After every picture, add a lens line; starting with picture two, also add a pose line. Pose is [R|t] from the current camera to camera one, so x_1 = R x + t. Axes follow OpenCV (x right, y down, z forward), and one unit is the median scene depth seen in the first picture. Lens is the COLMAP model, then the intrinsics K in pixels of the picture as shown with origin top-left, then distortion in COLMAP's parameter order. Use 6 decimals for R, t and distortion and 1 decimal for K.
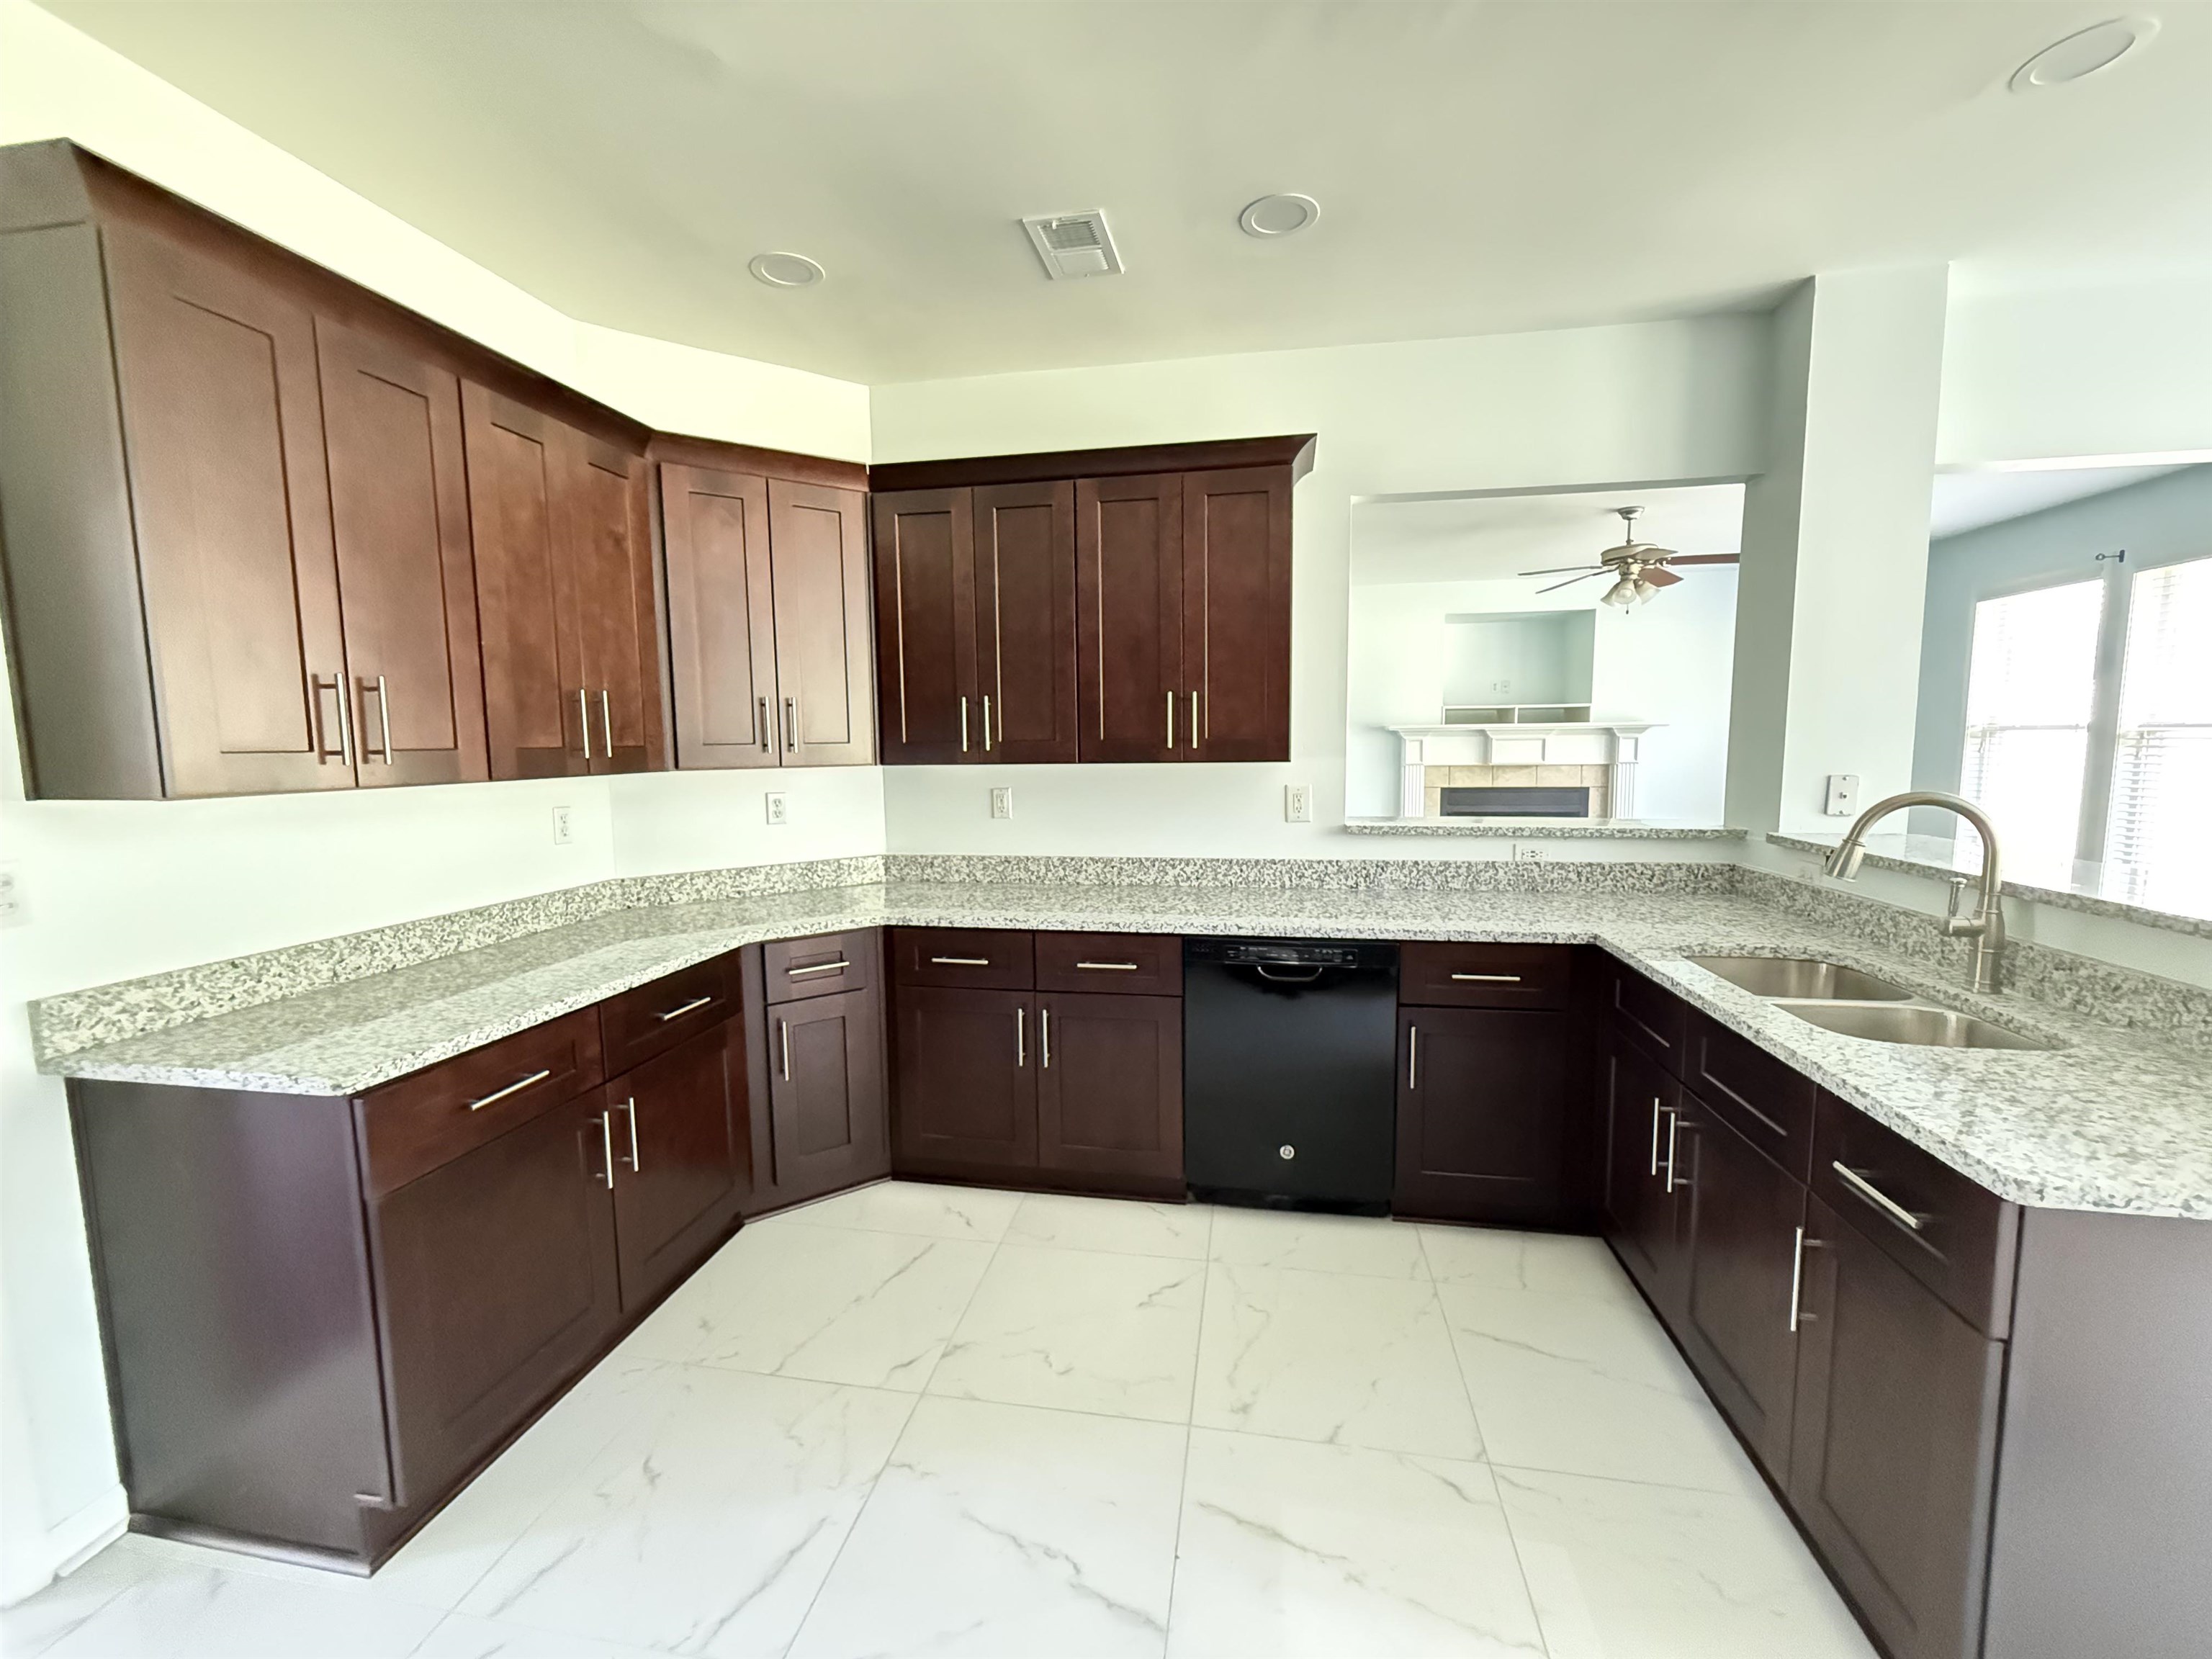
lens RADIAL K [[887.7, 0, 1114.3], [0, 887.7, 836.6], [0, 0, 1]] dist [-0.001384, -0.000122]
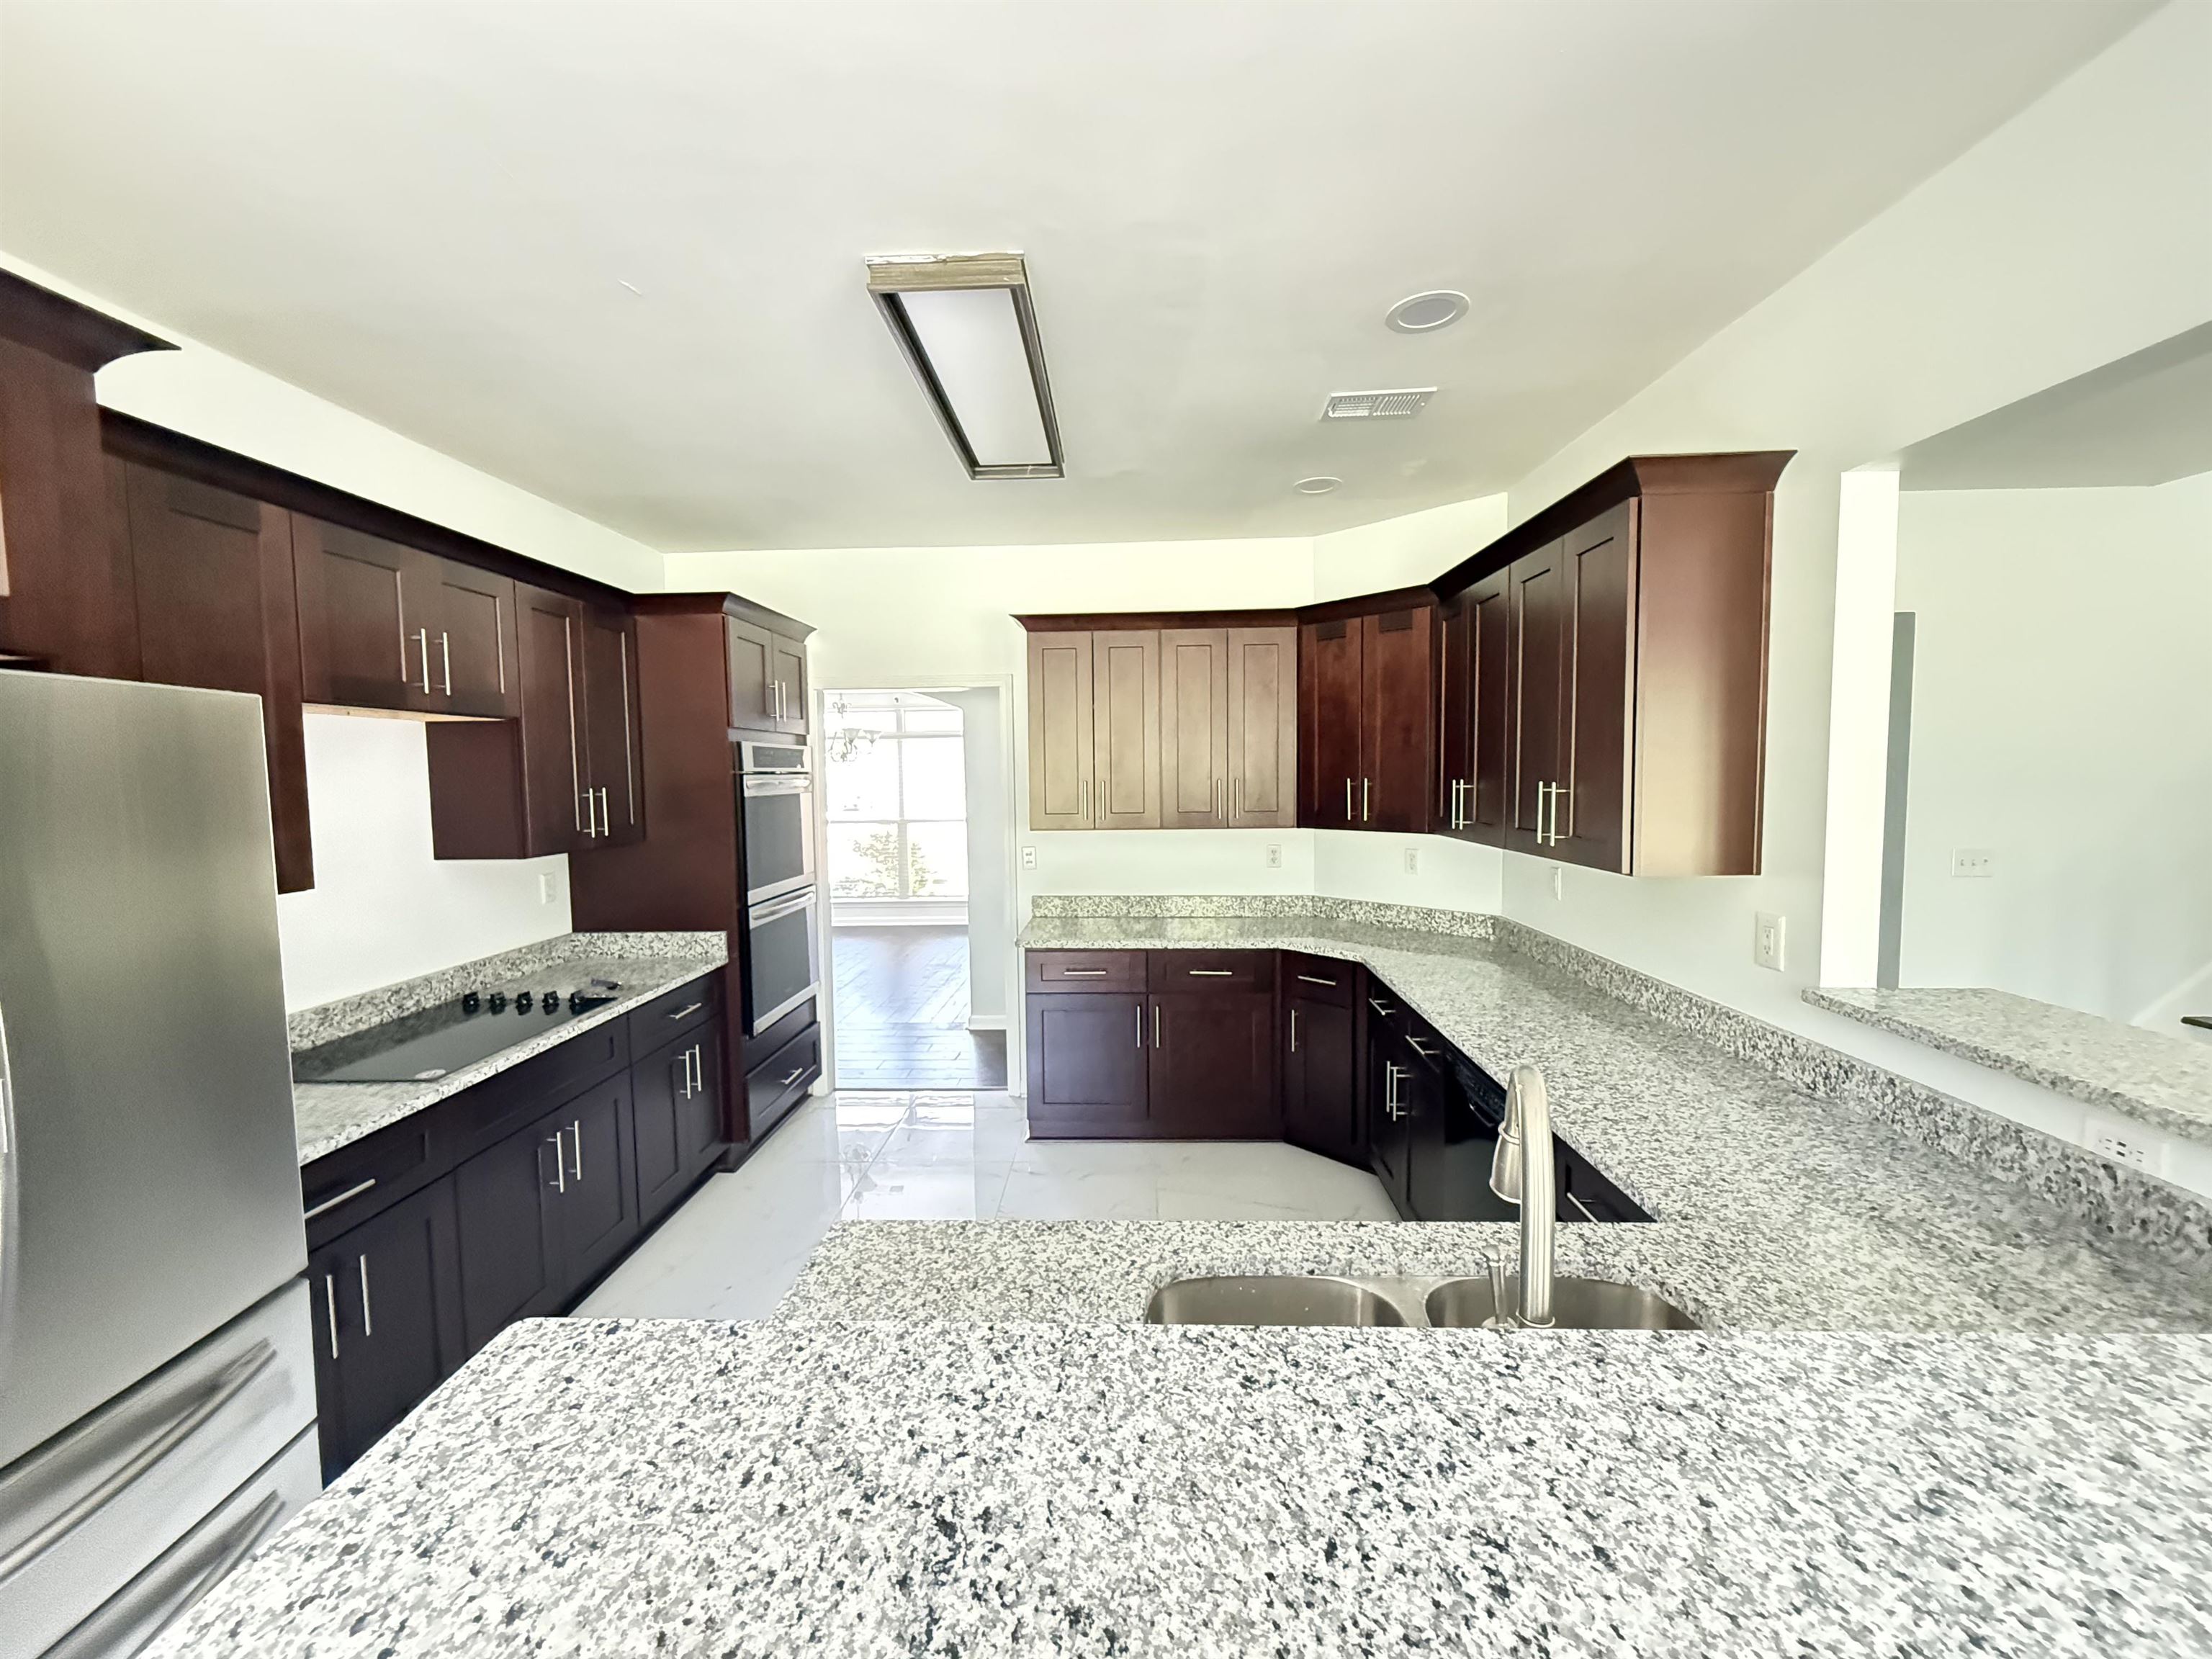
lens RADIAL K [[887.7, 0, 1098.8], [0, 887.7, 825.5], [0, 0, 1]] dist [-0.001384, -0.000122]
pose [[0.134972, 0.071831, -0.988242, 0.811112], [-0.099360, 0.993323, 0.058630, -0.114532], [0.985855, 0.090278, 0.141208, 0.398690]]
